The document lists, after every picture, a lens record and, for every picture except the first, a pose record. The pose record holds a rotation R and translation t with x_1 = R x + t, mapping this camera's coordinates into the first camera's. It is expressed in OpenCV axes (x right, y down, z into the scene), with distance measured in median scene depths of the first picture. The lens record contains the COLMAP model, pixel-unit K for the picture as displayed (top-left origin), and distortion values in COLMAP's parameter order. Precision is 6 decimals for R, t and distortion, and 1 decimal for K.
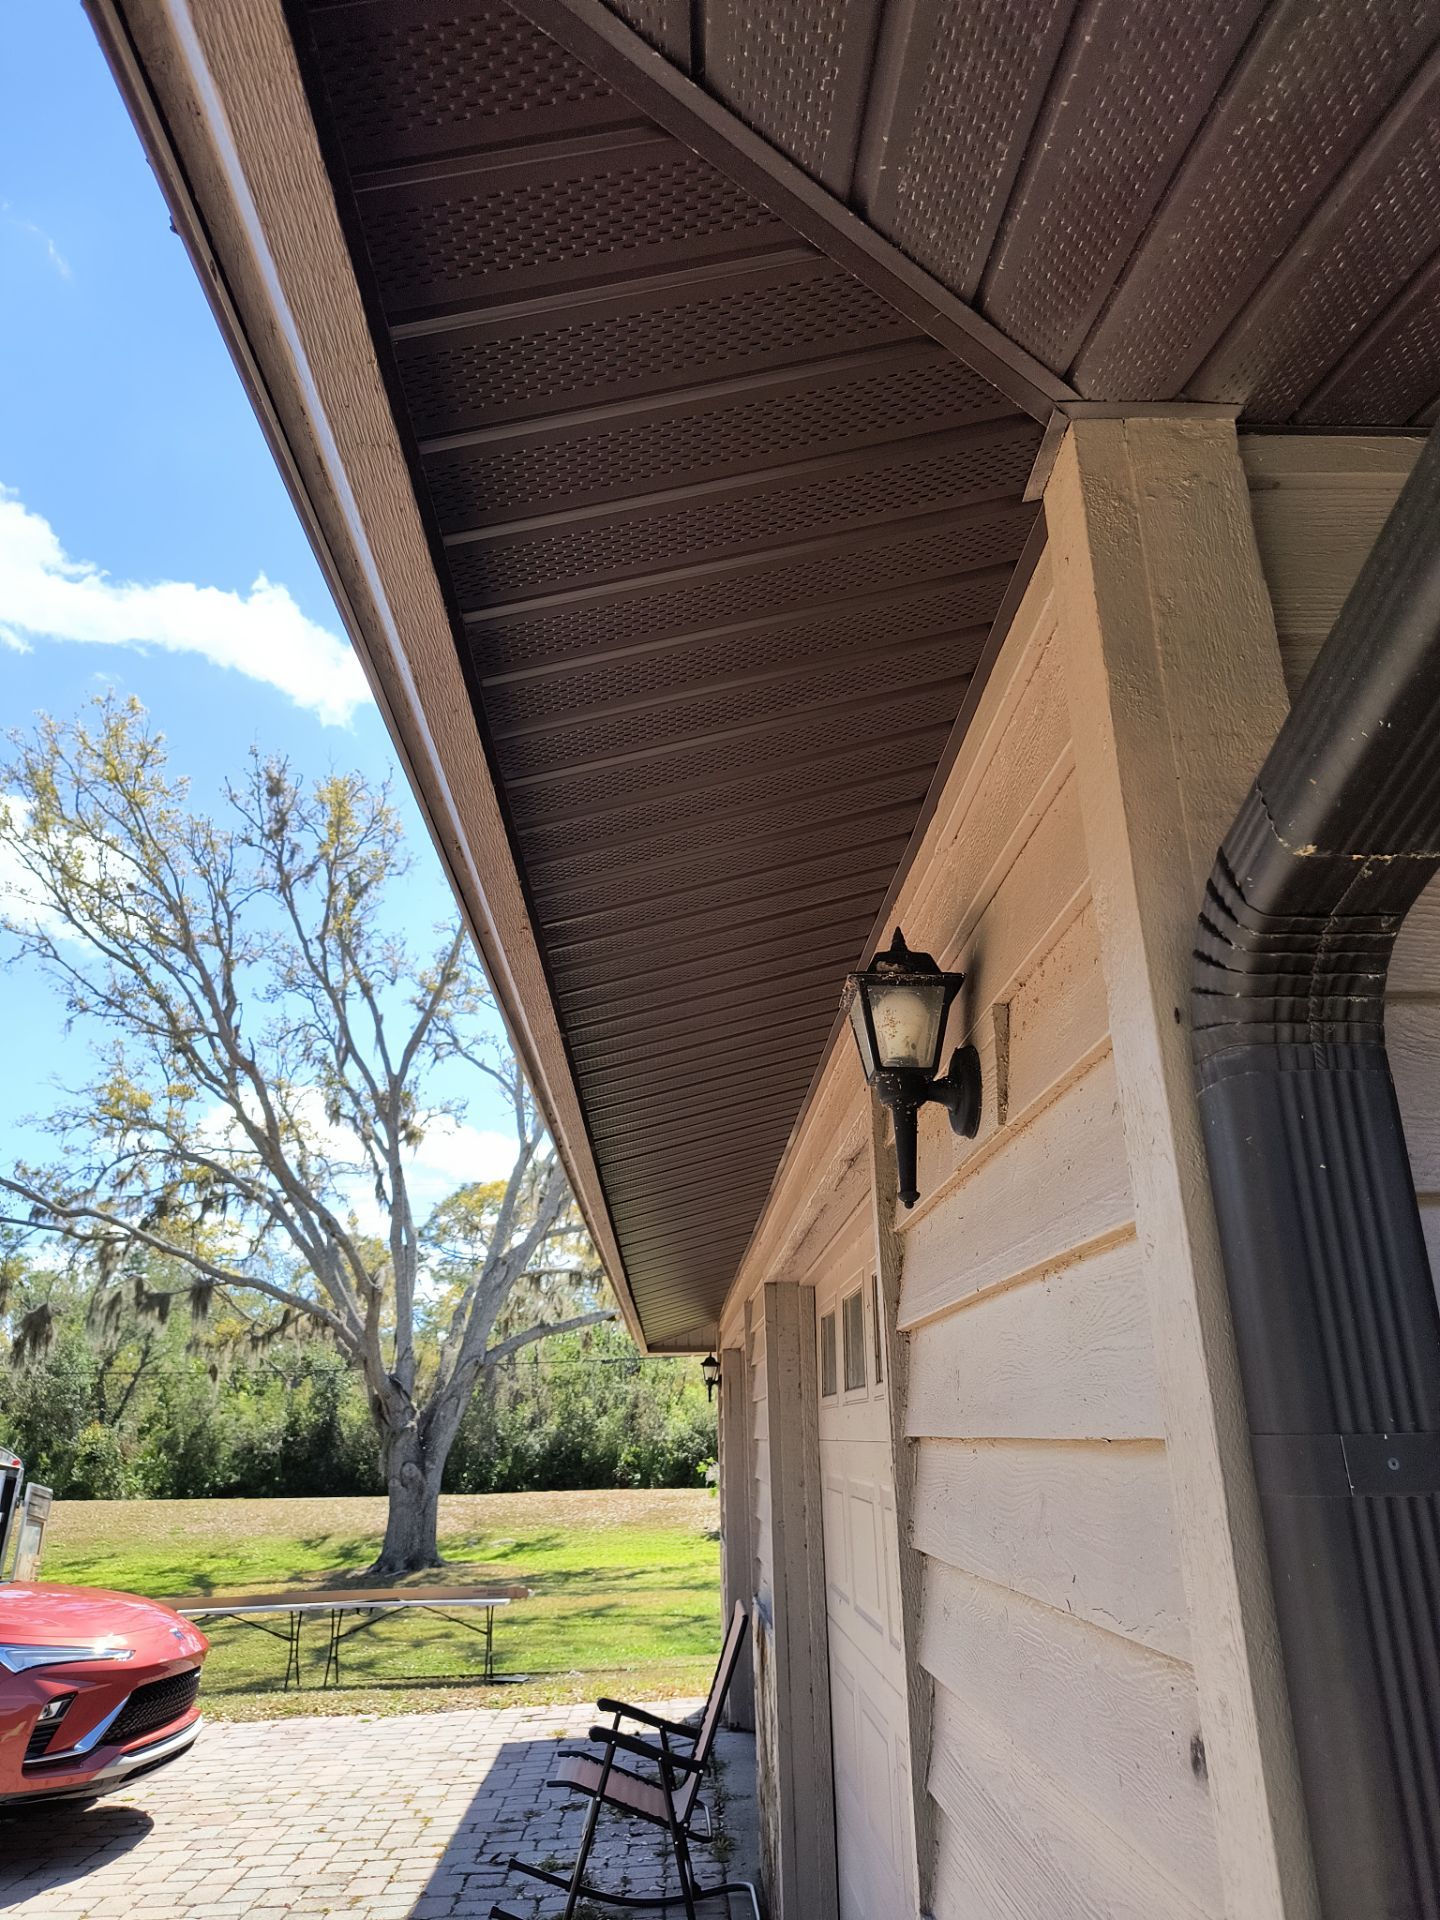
lens RADIAL K [[1281.8, 0, 706.4], [0, 1281.8, 958.7], [0, 0, 1]] dist [0.055294, -0.068657]
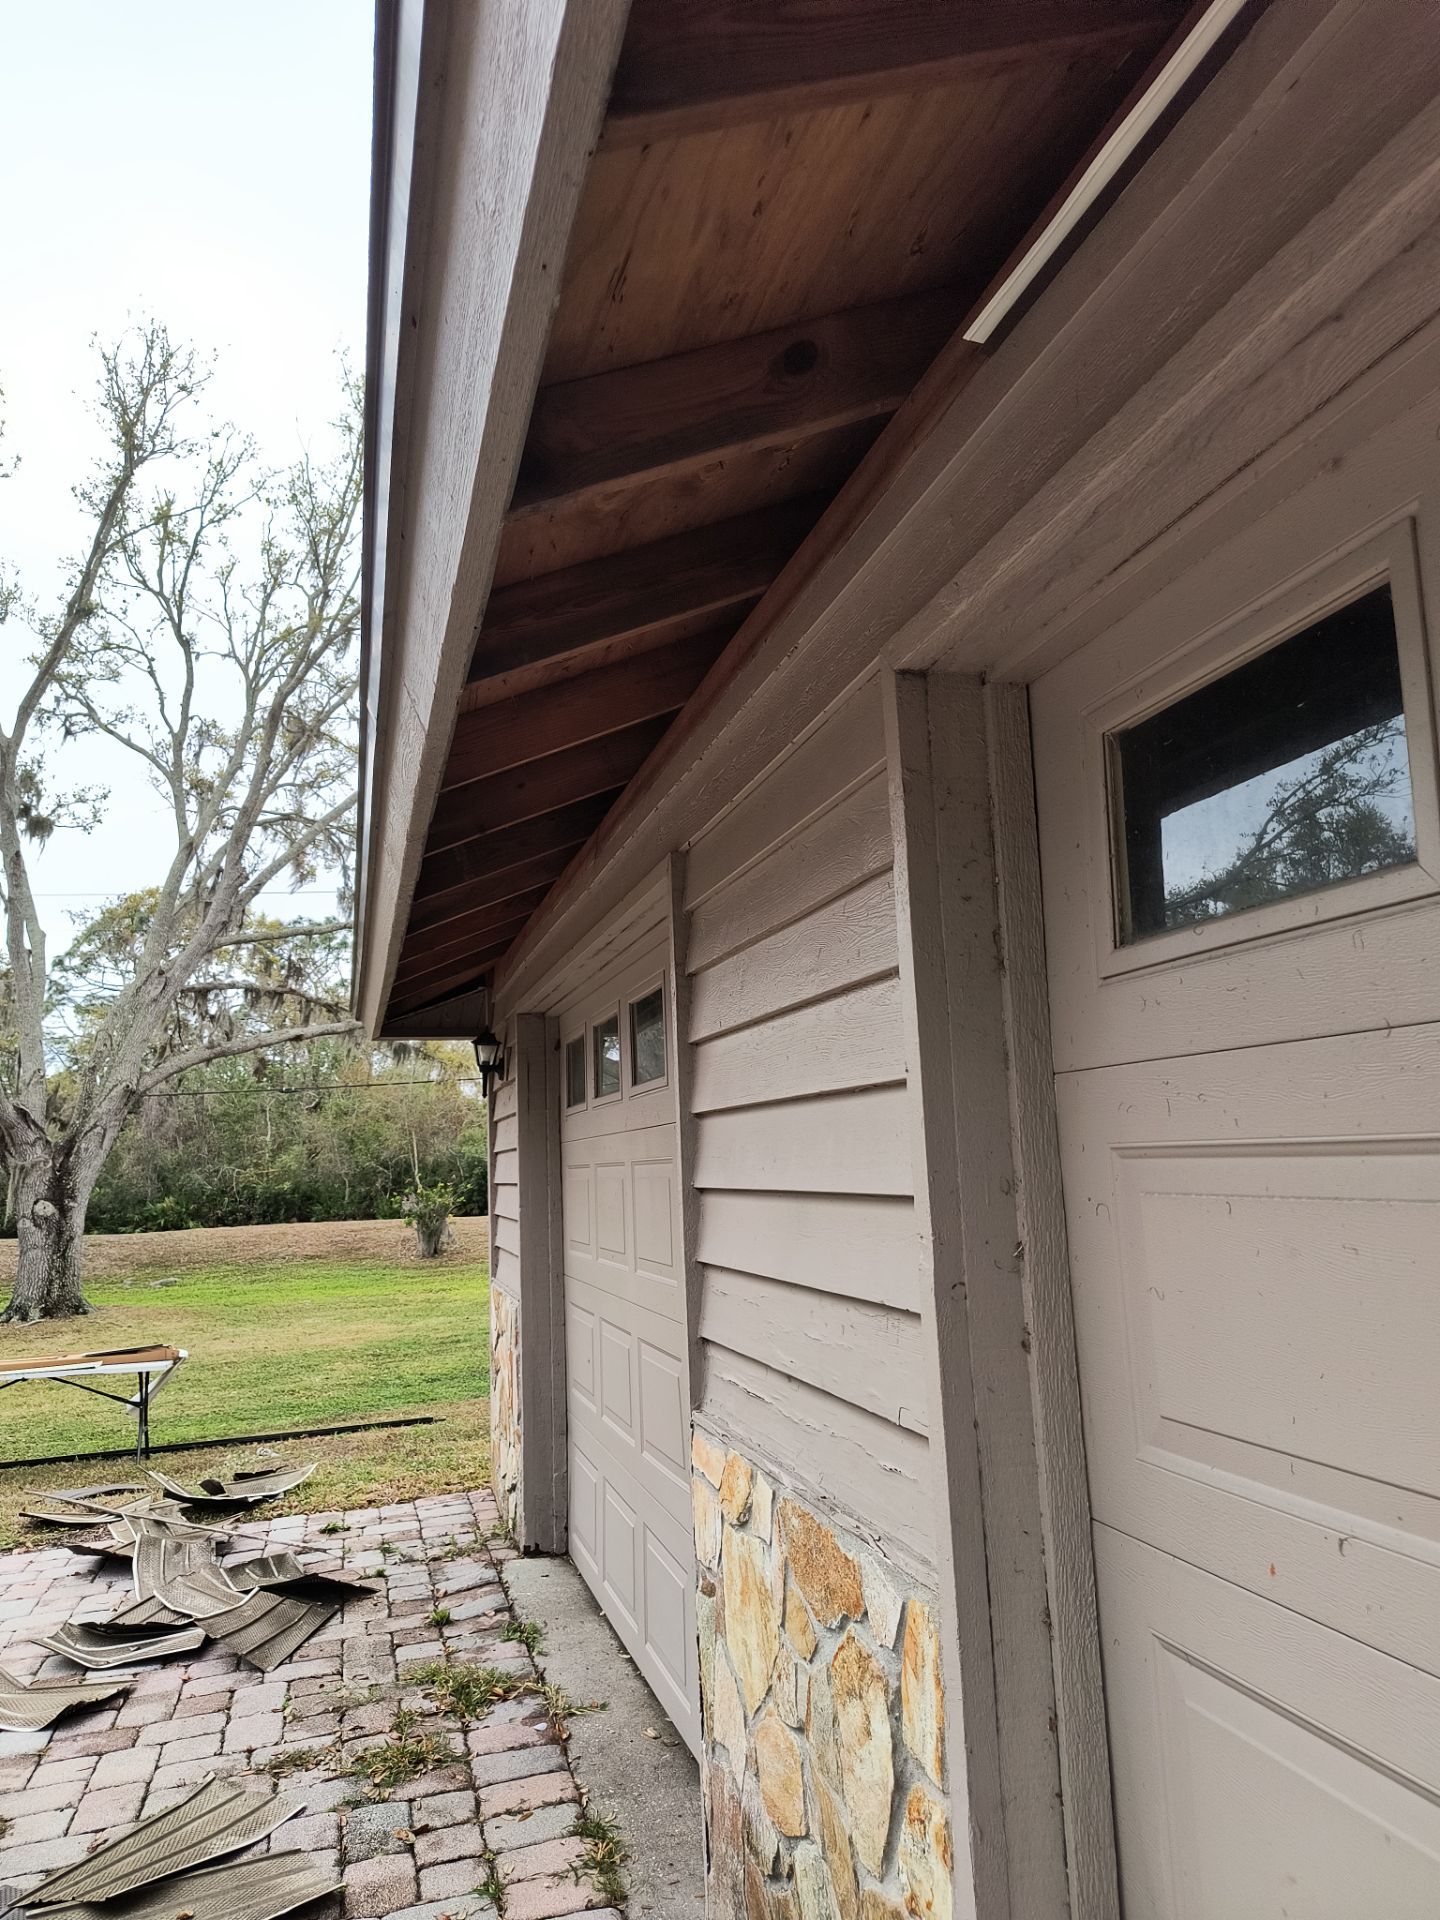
lens RADIAL K [[1286.5, 0, 719.2], [0, 1286.5, 989.0], [0, 0, 1]] dist [0.020090, -0.001051]
pose [[0.967628, 0.018196, 0.251723, -0.020966], [-0.071367, 0.976417, 0.203757, 0.059540], [-0.242079, -0.215126, 0.946107, 0.144223]]
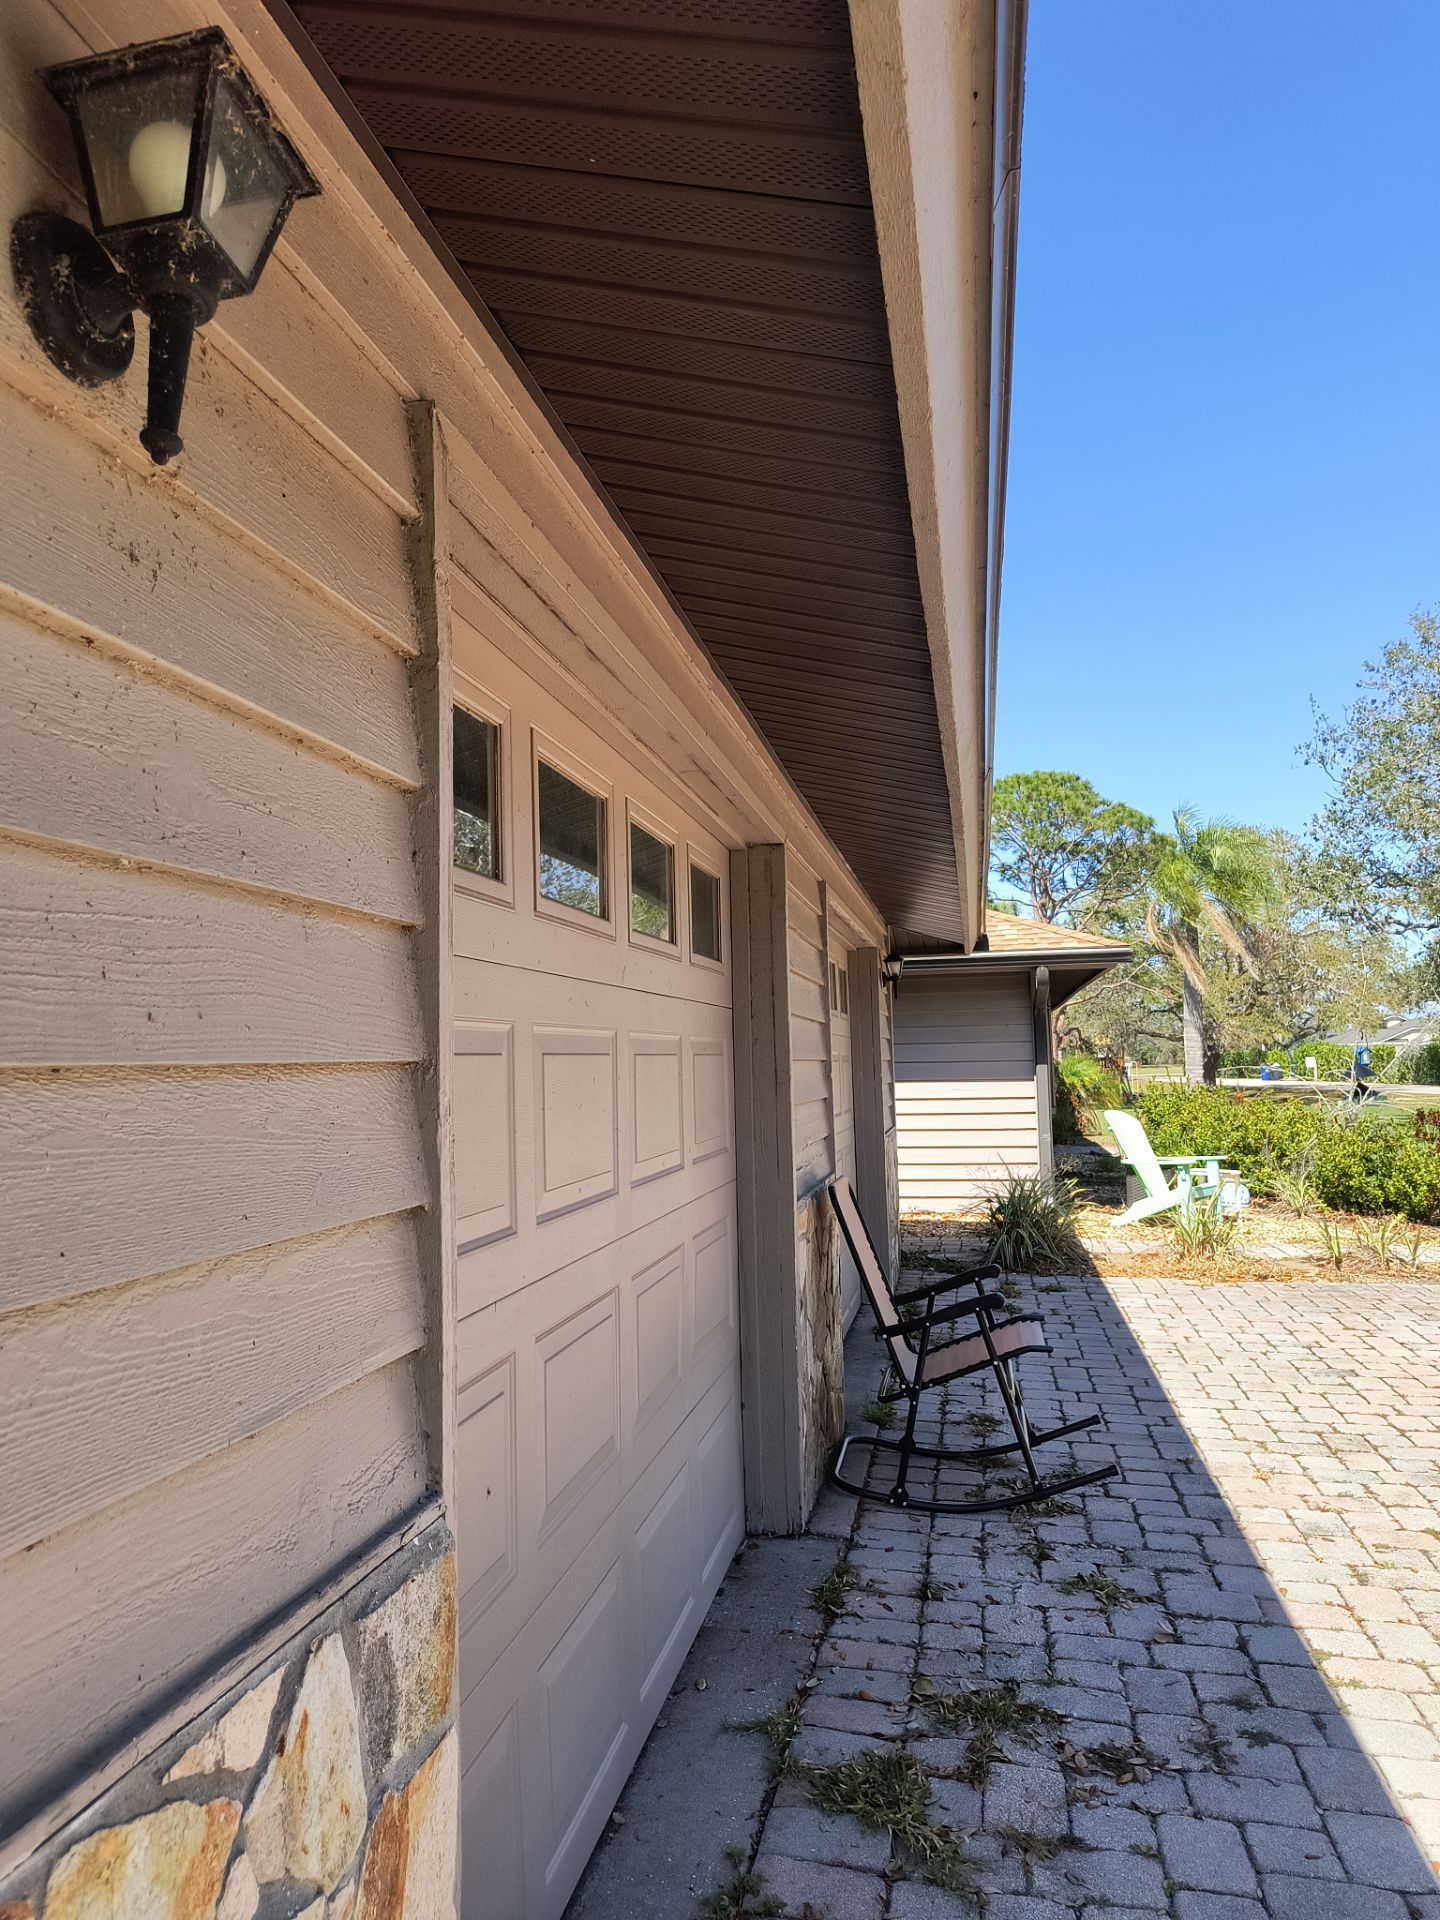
lens RADIAL K [[1281.8, 0, 706.4], [0, 1281.8, 958.7], [0, 0, 1]] dist [0.055294, -0.068657]
pose [[-0.970752, 0.052678, 0.234232, -0.024938], [-0.049848, 0.910145, -0.411280, 0.197881], [-0.234851, -0.410927, -0.880900, 0.509234]]
